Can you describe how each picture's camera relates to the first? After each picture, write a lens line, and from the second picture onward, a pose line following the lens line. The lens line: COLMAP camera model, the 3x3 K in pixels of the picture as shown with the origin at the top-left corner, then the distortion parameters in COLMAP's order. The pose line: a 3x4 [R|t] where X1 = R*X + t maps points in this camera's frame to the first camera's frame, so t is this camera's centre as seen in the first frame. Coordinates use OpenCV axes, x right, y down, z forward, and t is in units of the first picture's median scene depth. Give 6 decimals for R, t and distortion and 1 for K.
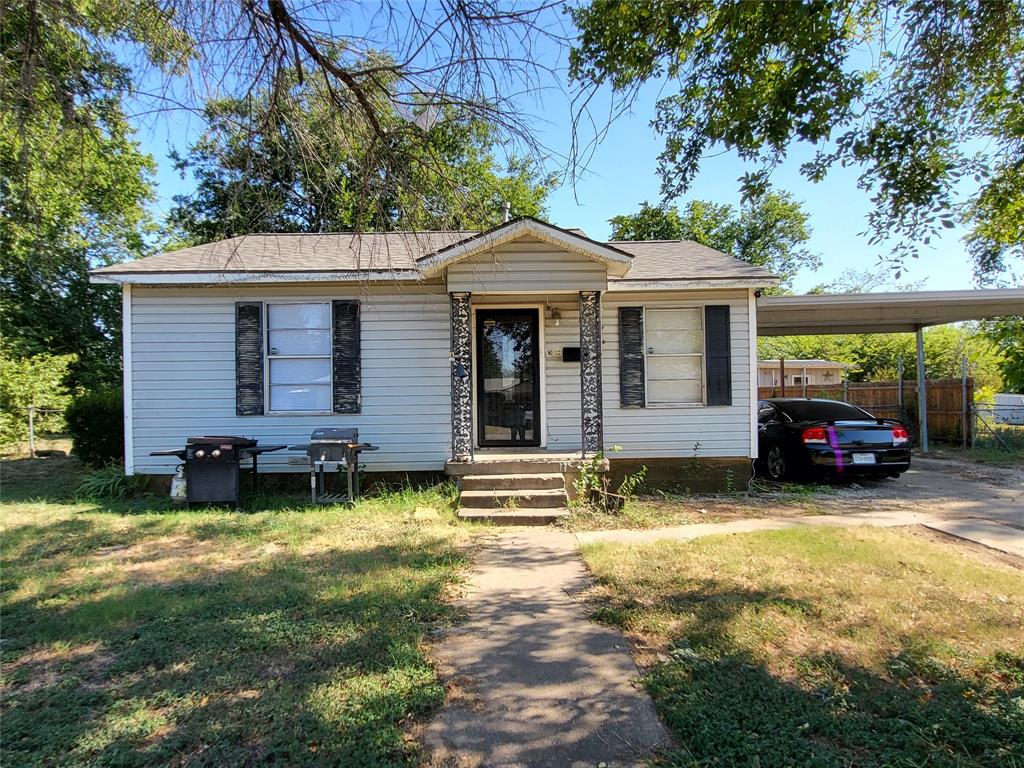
lens RADIAL K [[545.6, 0, 513.9], [0, 545.6, 390.6], [0, 0, 1]] dist [0.000513, -0.012006]
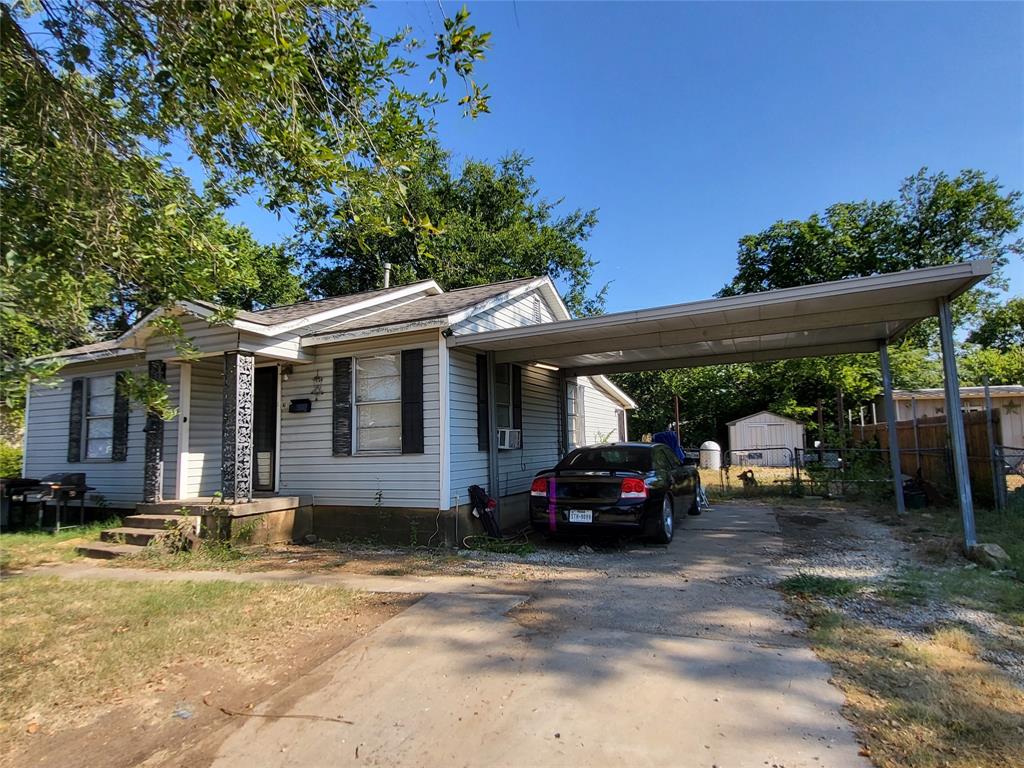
lens RADIAL K [[545.6, 0, 513.9], [0, 545.6, 390.6], [0, 0, 1]] dist [0.000513, -0.012006]
pose [[0.913919, -0.049783, -0.402832, 0.928883], [0.018884, 0.996590, -0.080319, -0.001988], [0.405457, 0.065798, 0.911743, 0.192471]]
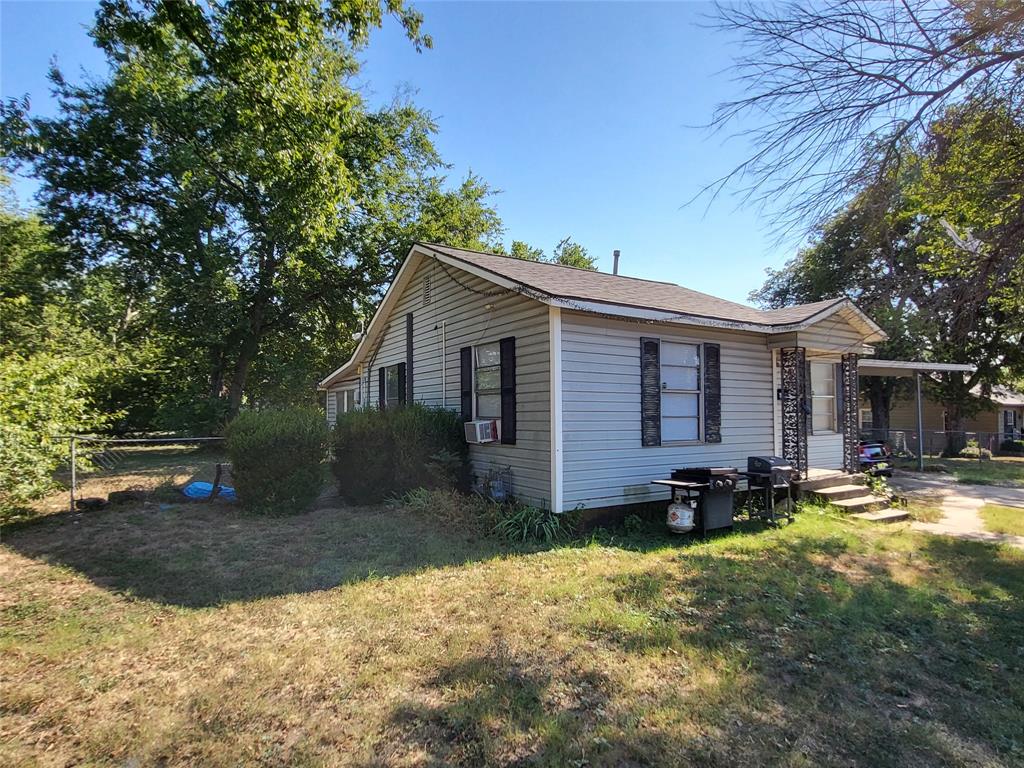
lens RADIAL K [[545.6, 0, 513.9], [0, 545.6, 390.6], [0, 0, 1]] dist [0.000513, -0.012006]
pose [[0.854911, 0.034230, 0.517644, -1.121566], [-0.019749, 0.999245, -0.033459, -0.018689], [-0.518398, 0.018381, 0.854942, 0.213750]]
